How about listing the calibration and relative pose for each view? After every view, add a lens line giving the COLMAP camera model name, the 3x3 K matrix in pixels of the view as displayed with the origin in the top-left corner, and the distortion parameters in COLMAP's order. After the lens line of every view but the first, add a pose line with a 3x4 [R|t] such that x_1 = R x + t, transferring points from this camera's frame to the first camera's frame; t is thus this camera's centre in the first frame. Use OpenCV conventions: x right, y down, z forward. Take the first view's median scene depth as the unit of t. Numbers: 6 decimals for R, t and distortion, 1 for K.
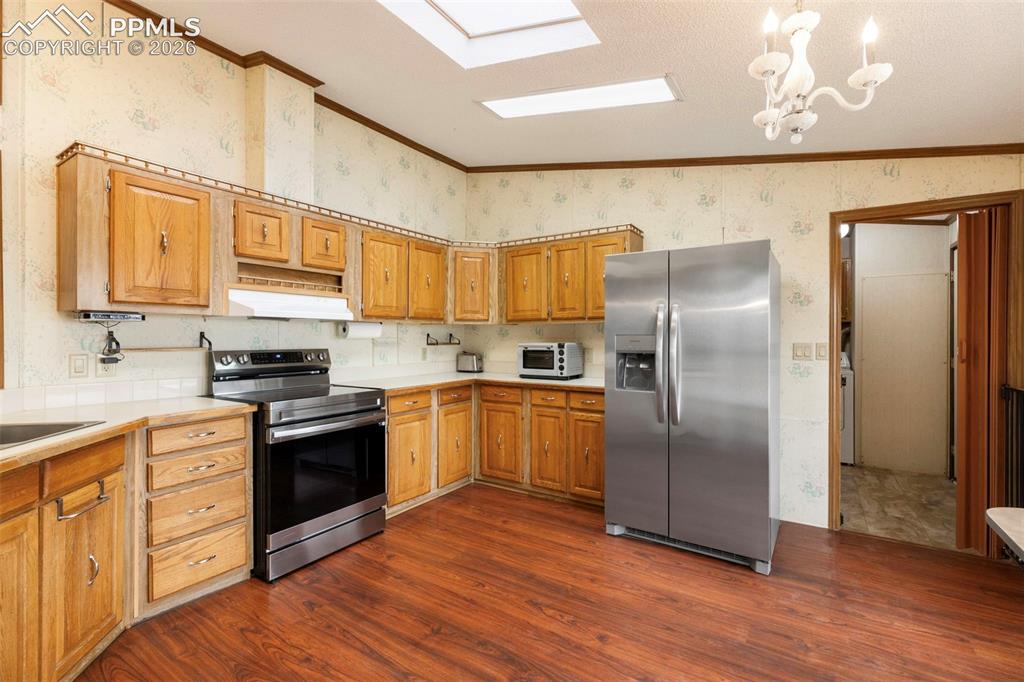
lens RADIAL K [[457.2, 0, 514.4], [0, 457.2, 337.5], [0, 0, 1]] dist [0.001537, -0.000353]
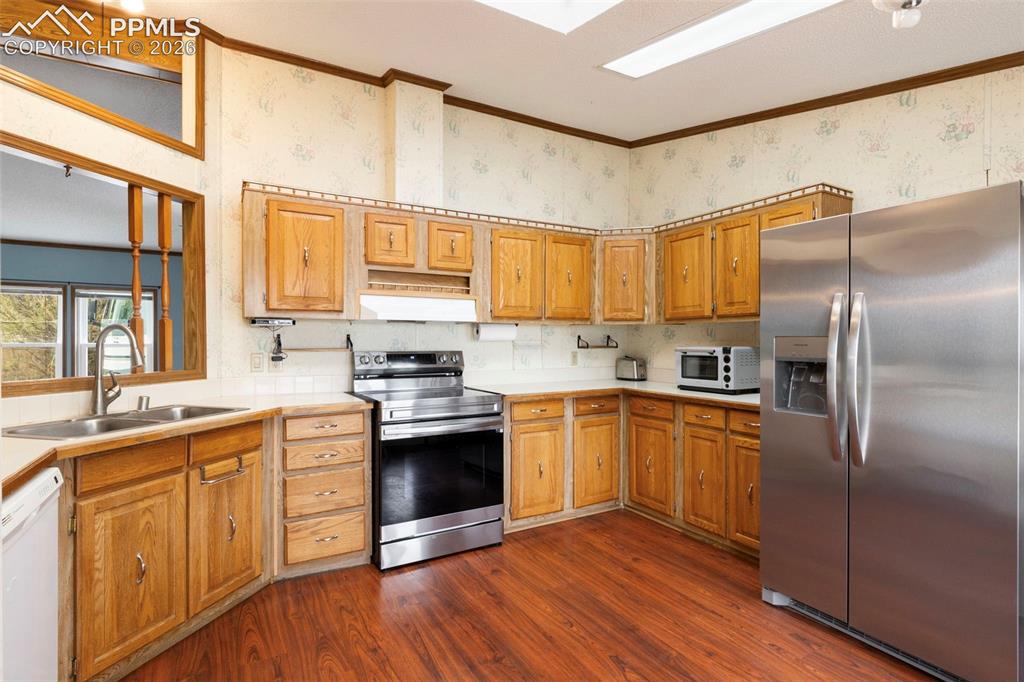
lens RADIAL K [[509.6, 0, 511.7], [0, 509.6, 342.3], [0, 0, 1]] dist [-0.005599, 0.000257]
pose [[0.892866, 0.003173, -0.450311, 0.220768], [-0.001067, 0.999987, 0.004929, 0.000273], [0.450321, -0.003920, 0.892858, 0.073323]]
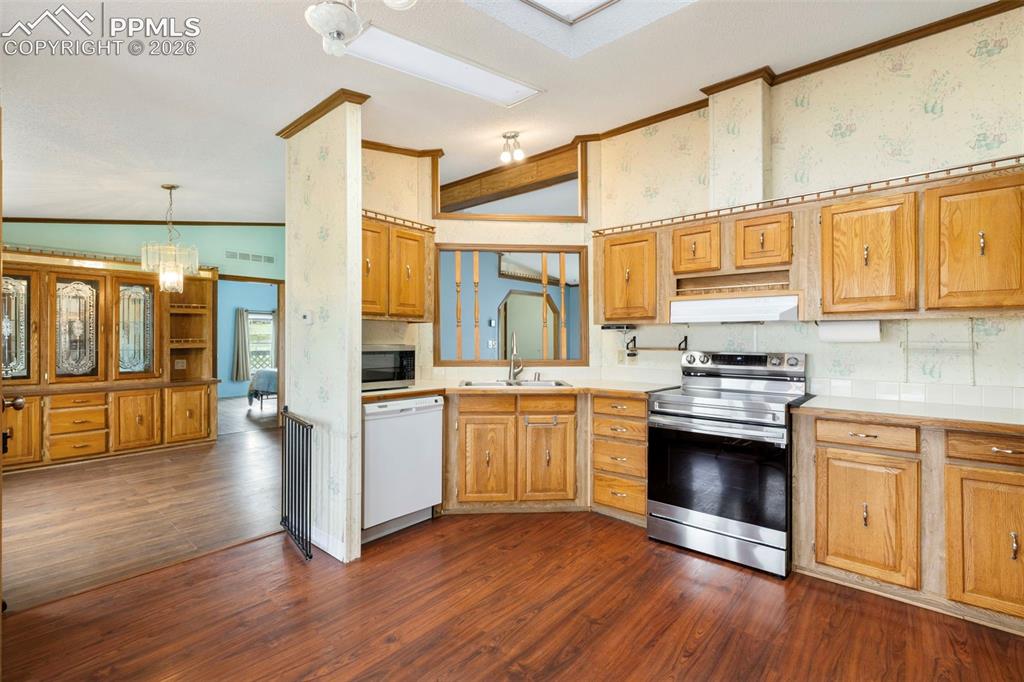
lens RADIAL K [[457.2, 0, 511.6], [0, 457.2, 341.9], [0, 0, 1]] dist [0.001537, -0.000353]
pose [[-0.135901, 0.001649, -0.990721, 0.625085], [-0.003940, 0.999990, 0.002204, 0.003061], [0.990715, 0.004203, -0.135893, 0.673528]]
